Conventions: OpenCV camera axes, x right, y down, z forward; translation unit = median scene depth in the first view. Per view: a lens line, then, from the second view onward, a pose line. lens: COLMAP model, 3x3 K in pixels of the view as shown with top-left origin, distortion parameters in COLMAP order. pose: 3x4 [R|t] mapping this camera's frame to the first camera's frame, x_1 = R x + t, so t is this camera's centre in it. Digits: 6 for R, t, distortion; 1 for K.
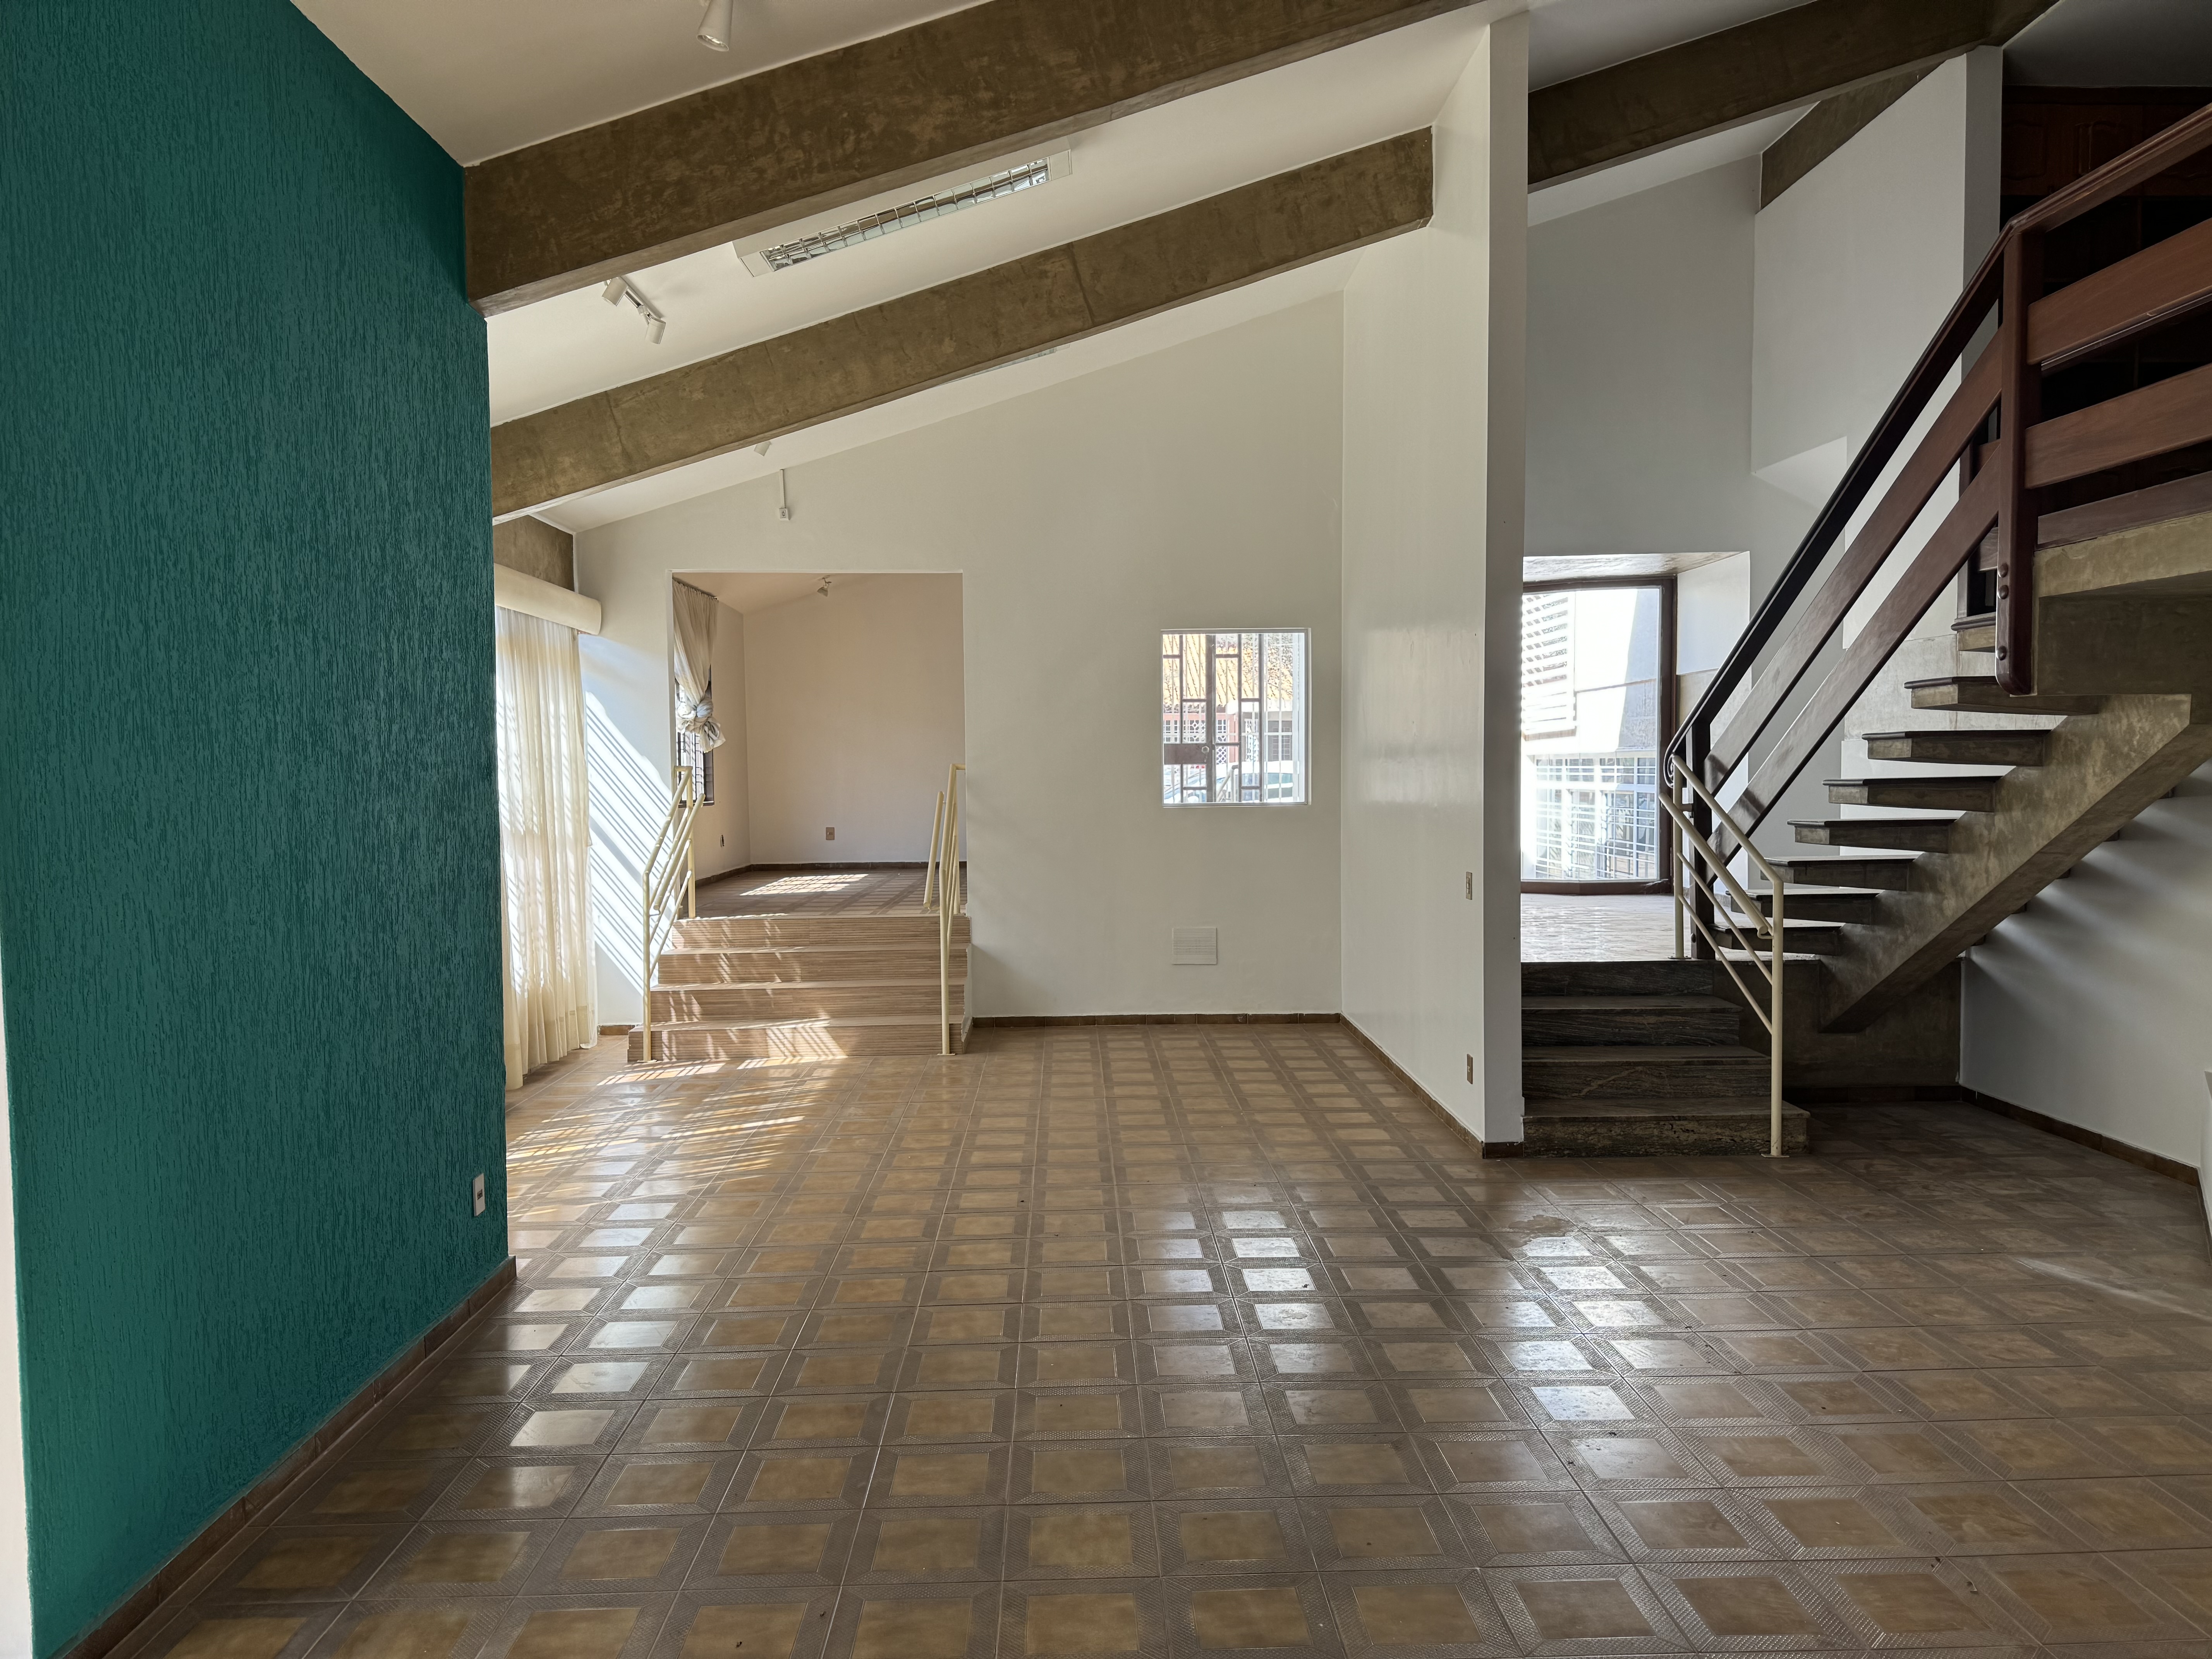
lens RADIAL K [[1565.8, 0, 1106.0], [0, 1565.8, 829.5], [0, 0, 1]] dist [-0.000368, -0.000704]
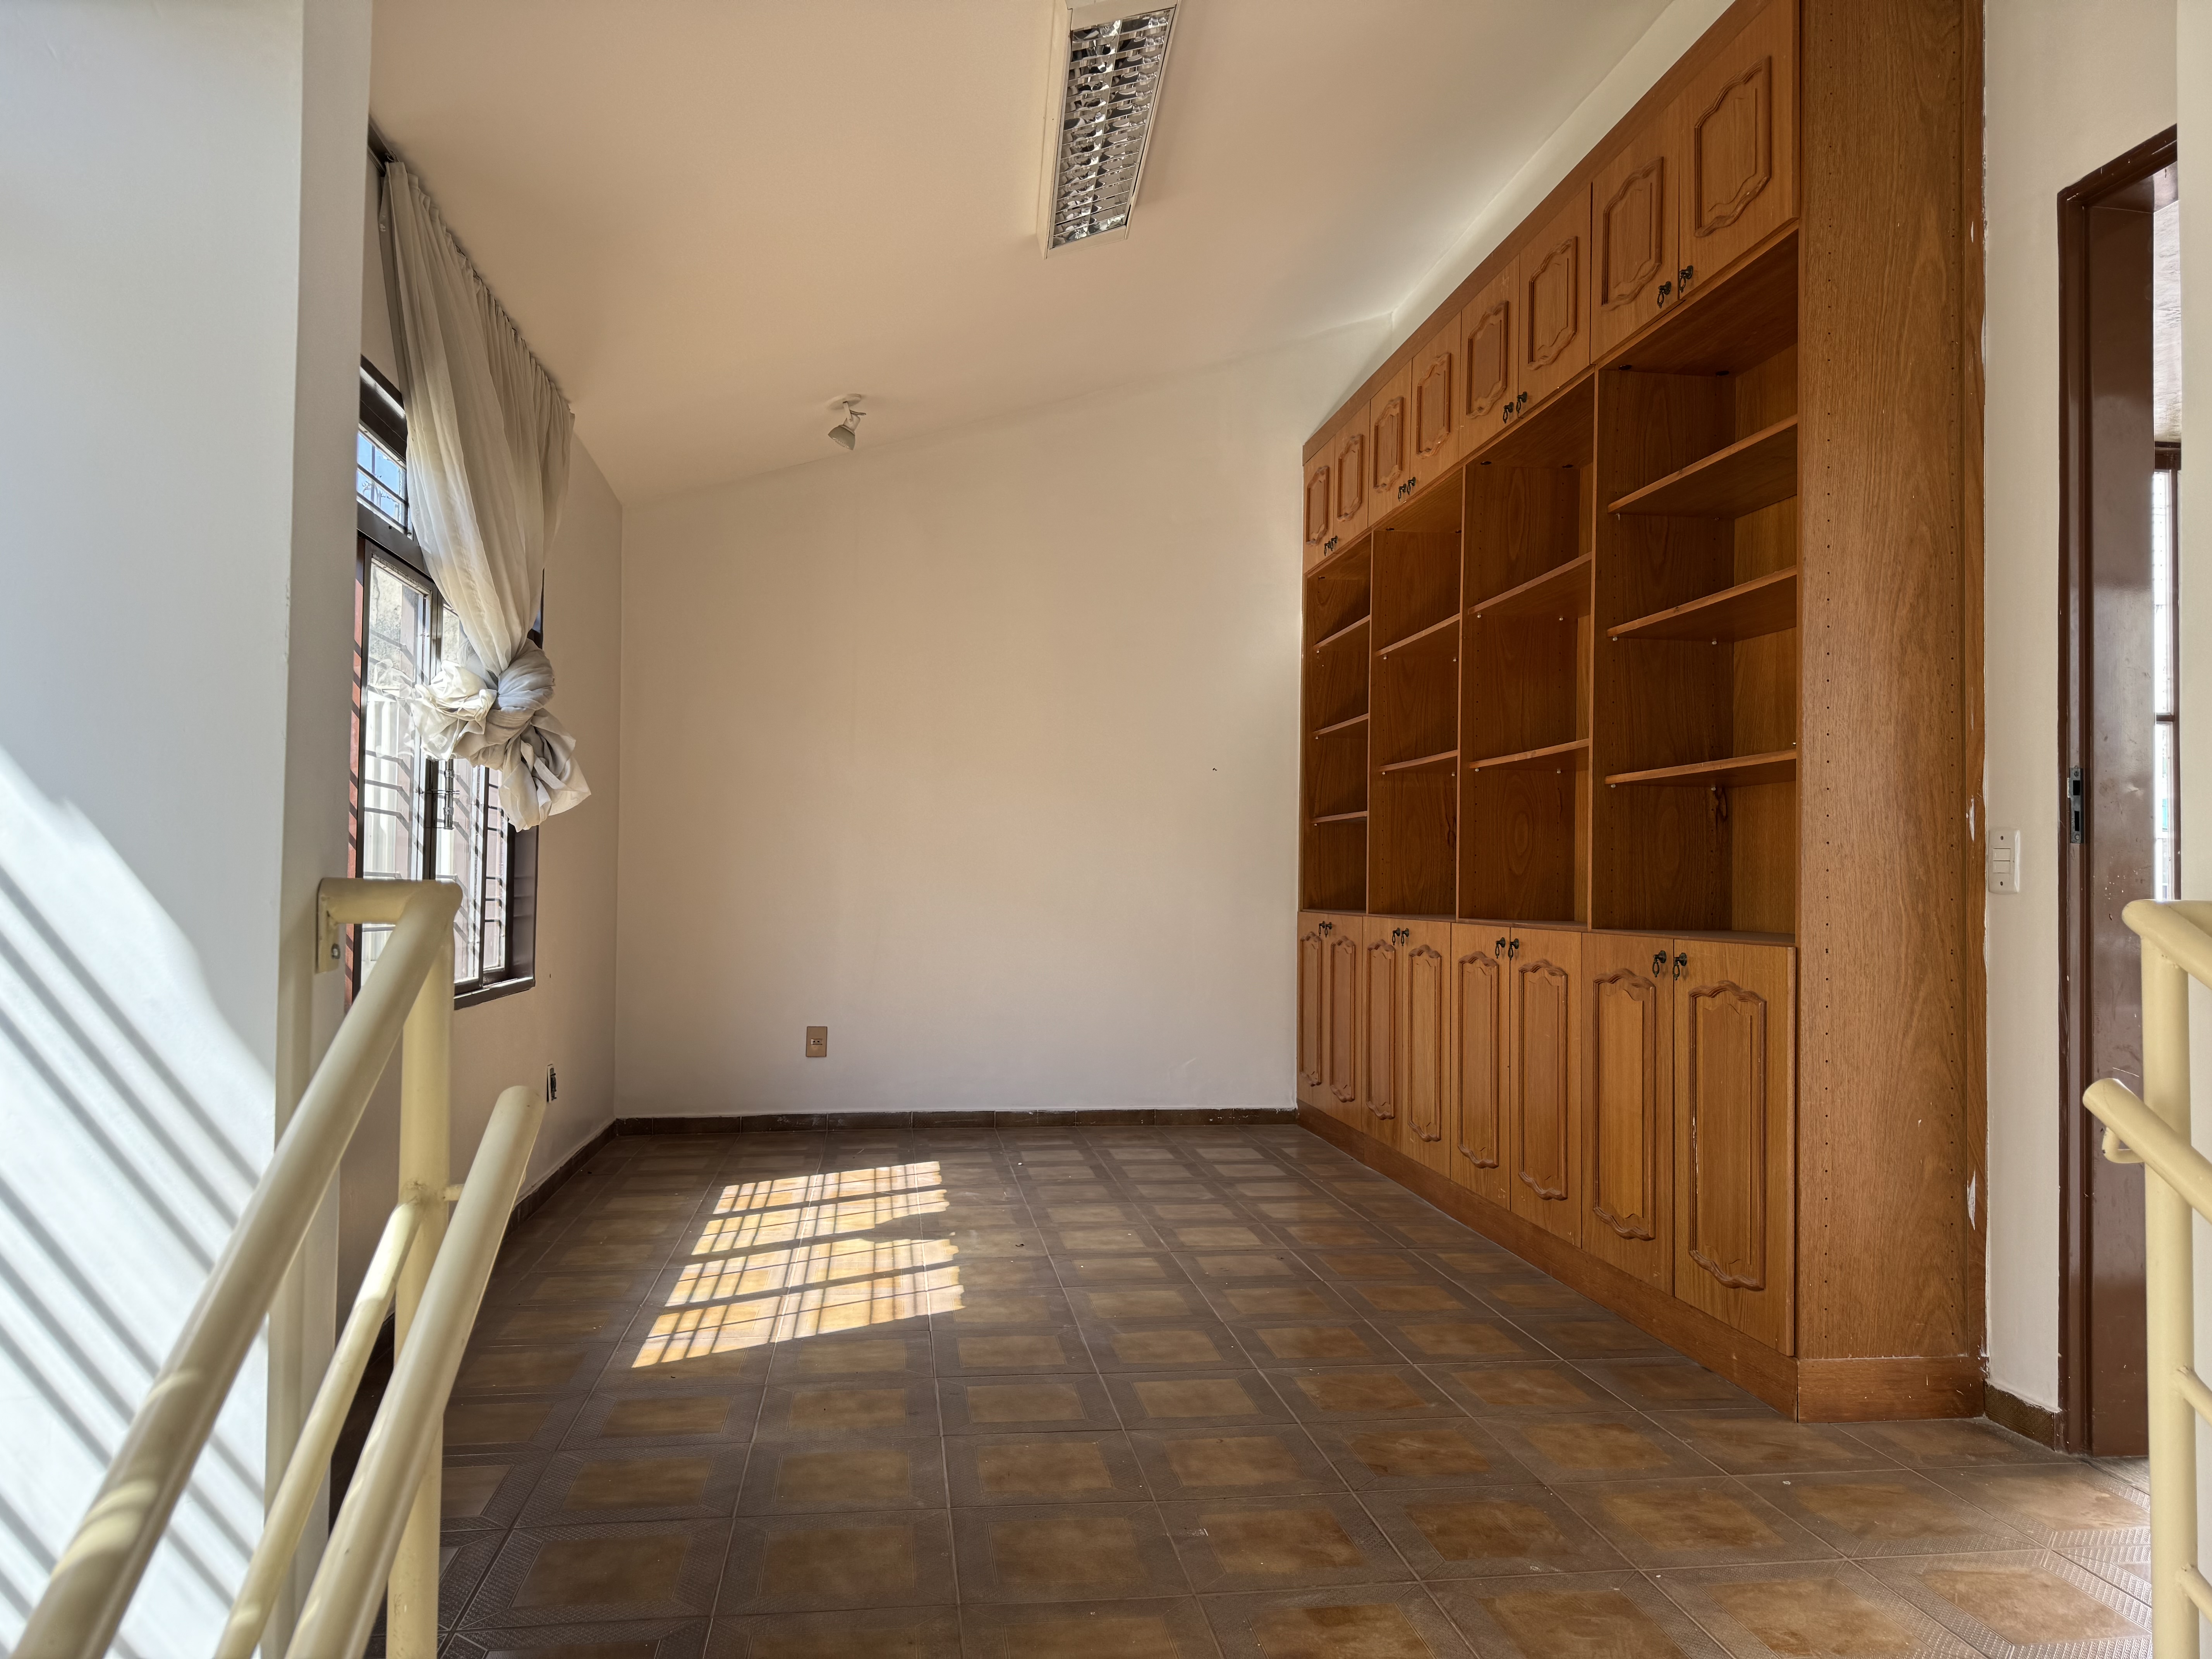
lens RADIAL K [[1565.8, 0, 1106.0], [0, 1565.8, 829.5], [0, 0, 1]] dist [-0.000368, -0.000704]
pose [[0.992954, 0.023546, 0.116141, -0.178667], [-0.015602, 0.997505, -0.068846, -0.029980], [-0.117472, 0.066549, 0.990844, 0.686831]]
